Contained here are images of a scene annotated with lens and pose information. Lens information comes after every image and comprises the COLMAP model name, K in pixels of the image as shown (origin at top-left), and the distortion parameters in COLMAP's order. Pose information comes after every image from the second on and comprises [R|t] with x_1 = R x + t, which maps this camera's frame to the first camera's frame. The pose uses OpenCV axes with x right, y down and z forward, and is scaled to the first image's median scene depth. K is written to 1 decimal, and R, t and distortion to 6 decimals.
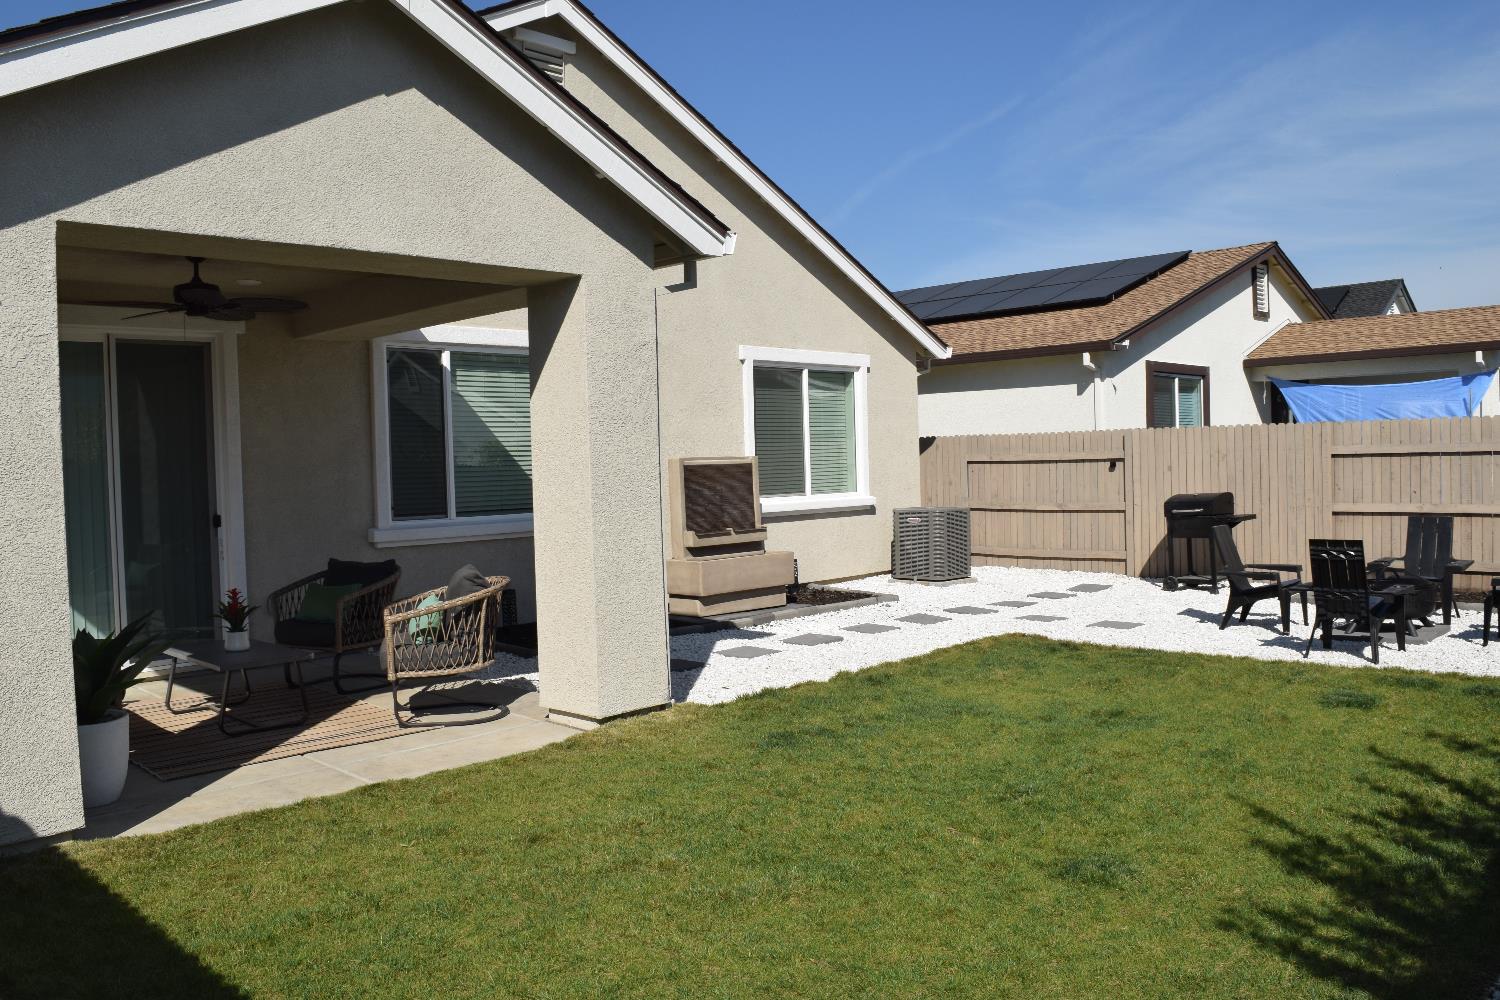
lens RADIAL K [[1176.9, 0, 766.5], [0, 1176.9, 498.3], [0, 0, 1]] dist [-0.085371, 0.002251]
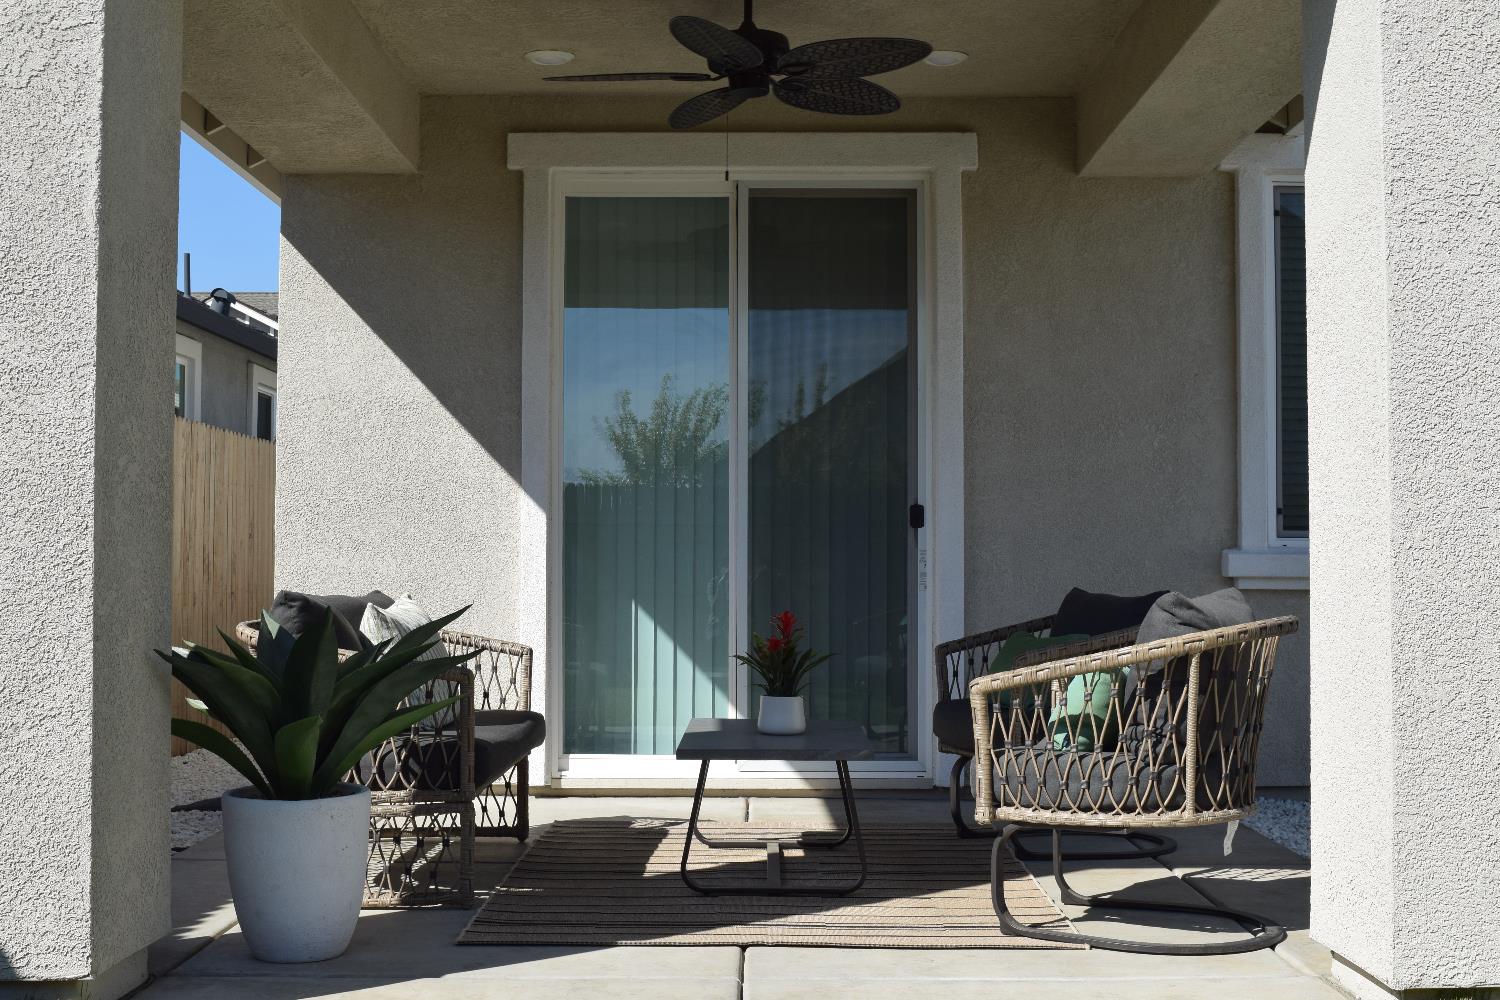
lens RADIAL K [[1866.7, 0, 750.0], [0, 1866.7, 500.0], [0, 0, 1]] dist [-0.057398, -0.003606]
pose [[0.680295, -0.000862, -0.732937, 0.064938], [-0.045642, 0.998009, -0.043538, 0.031134], [0.731515, 0.063071, 0.678901, 0.202118]]
